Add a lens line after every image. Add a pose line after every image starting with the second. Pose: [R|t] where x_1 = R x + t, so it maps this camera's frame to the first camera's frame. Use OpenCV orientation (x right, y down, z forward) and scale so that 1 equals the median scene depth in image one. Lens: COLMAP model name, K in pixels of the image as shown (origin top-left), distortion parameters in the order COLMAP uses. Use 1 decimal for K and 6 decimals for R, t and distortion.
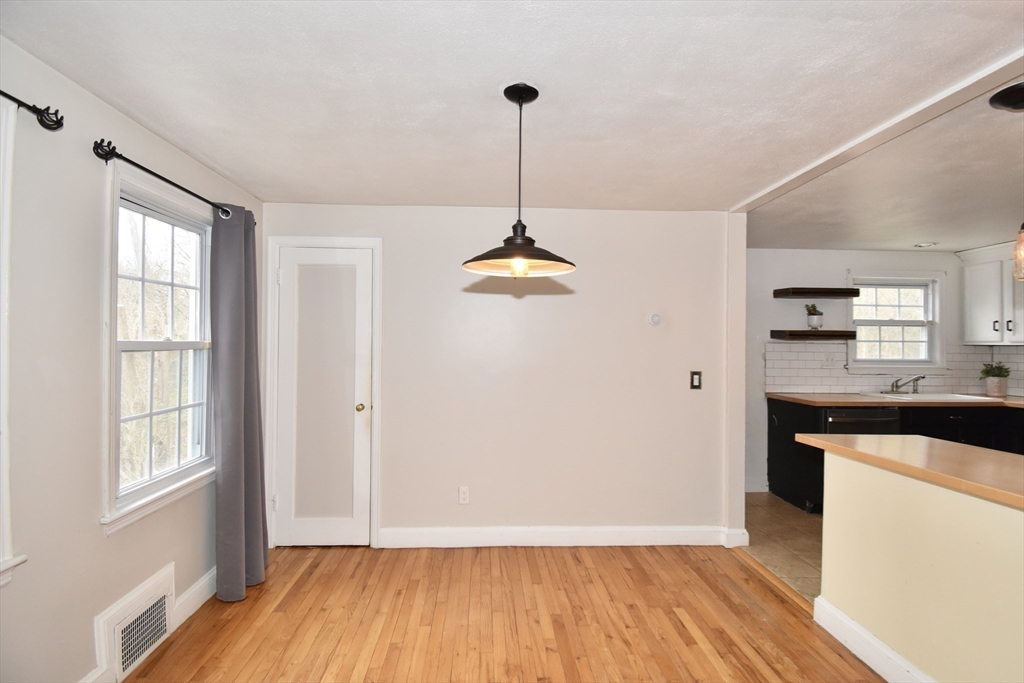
lens RADIAL K [[465.7, 0, 506.9], [0, 465.7, 340.0], [0, 0, 1]] dist [0.025440, -0.029618]
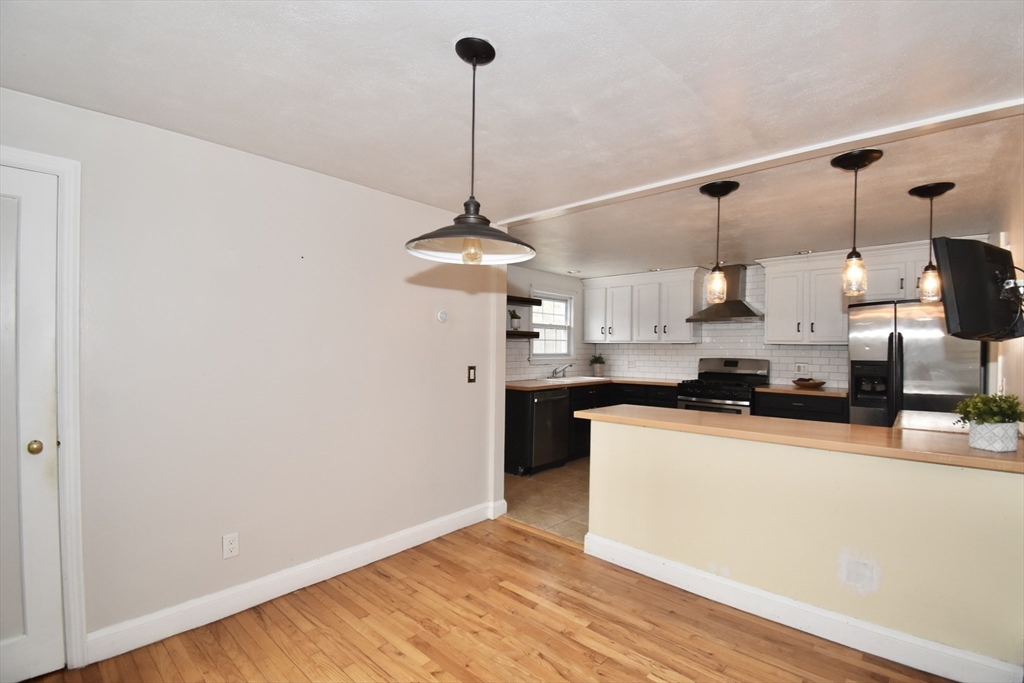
lens RADIAL K [[461.5, 0, 516.6], [0, 461.5, 351.5], [0, 0, 1]] dist [0.023632, -0.030072]
pose [[0.701445, -0.010479, 0.712647, -0.300340], [-0.010484, 0.999632, 0.025019, 0.004976], [-0.712647, -0.025021, 0.701077, 0.183188]]
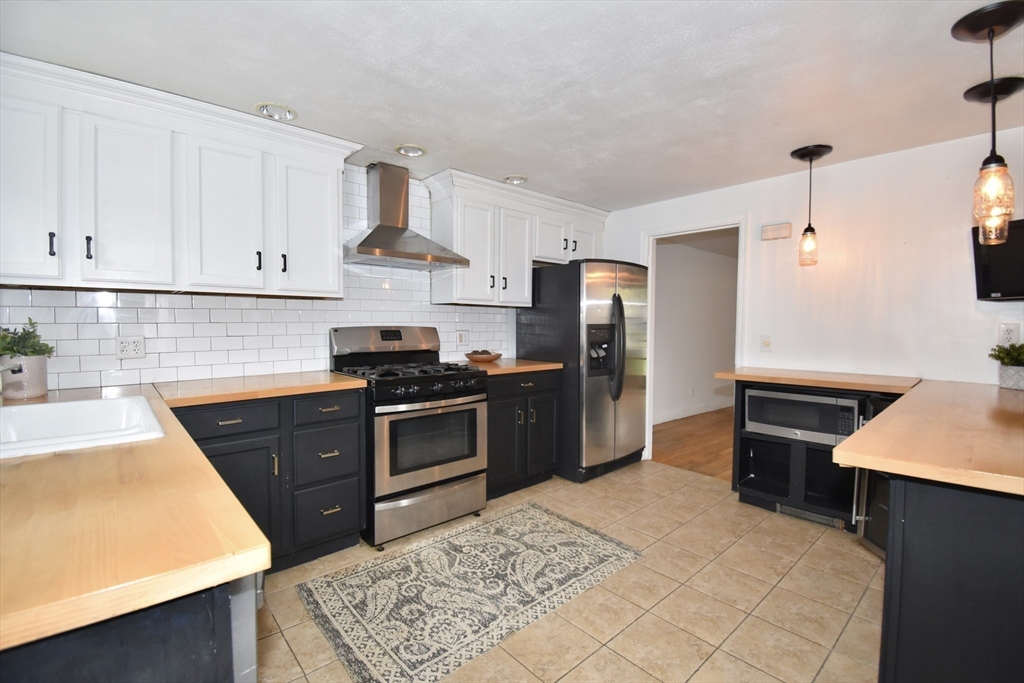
lens RADIAL K [[449.0, 0, 513.7], [0, 449.0, 338.1], [0, 0, 1]] dist [0.025563, -0.026406]
pose [[-0.639805, -0.036916, 0.767651, 0.568646], [-0.018390, 0.999295, 0.032728, 0.054373], [-0.768318, 0.006823, -0.640032, 1.257375]]
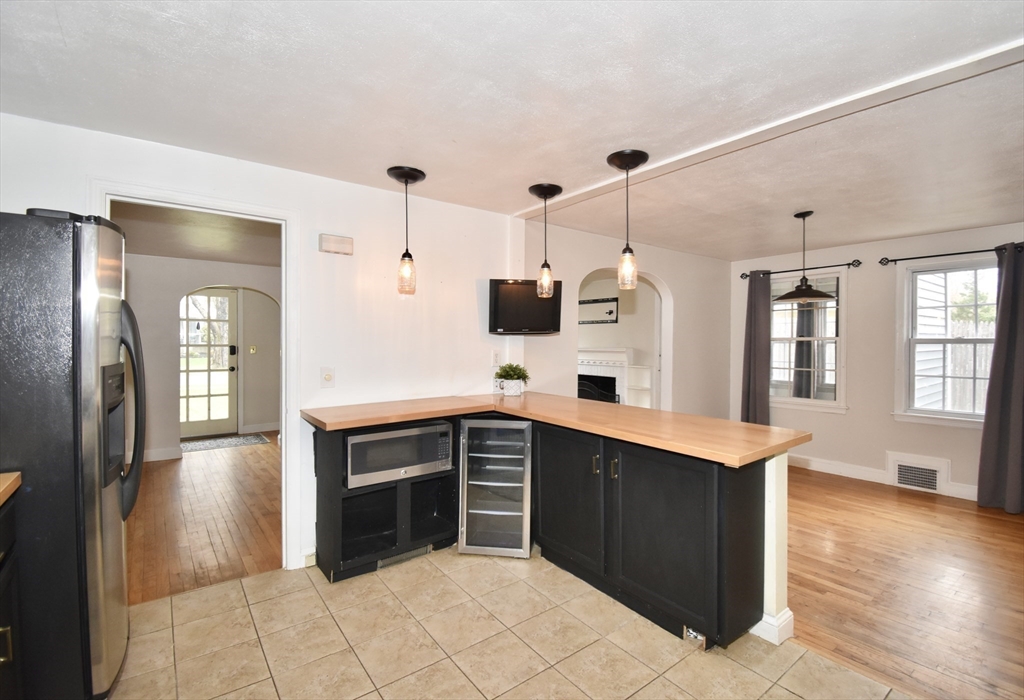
lens RADIAL K [[473.8, 0, 530.9], [0, 473.8, 346.1], [0, 0, 1]] dist [-0.001305, -0.000350]
pose [[-0.807360, -0.003117, -0.590051, 1.223572], [-0.003581, 0.999994, -0.000384, 0.029490], [0.590048, 0.001803, -0.807366, 1.094160]]
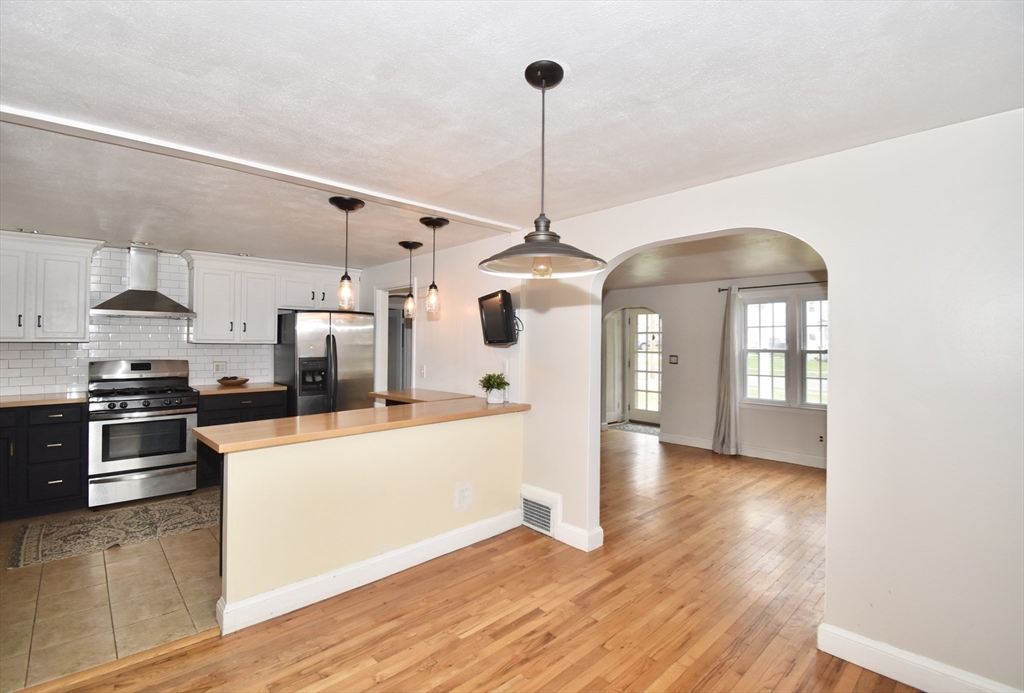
lens RADIAL K [[467.4, 0, 513.6], [0, 467.4, 333.1], [0, 0, 1]] dist [0.000570, -0.015558]
pose [[-0.656745, 0.005860, 0.754090, -0.342546], [-0.017352, 0.999588, -0.022880, -0.005240], [-0.753913, -0.028111, -0.656372, 0.907321]]
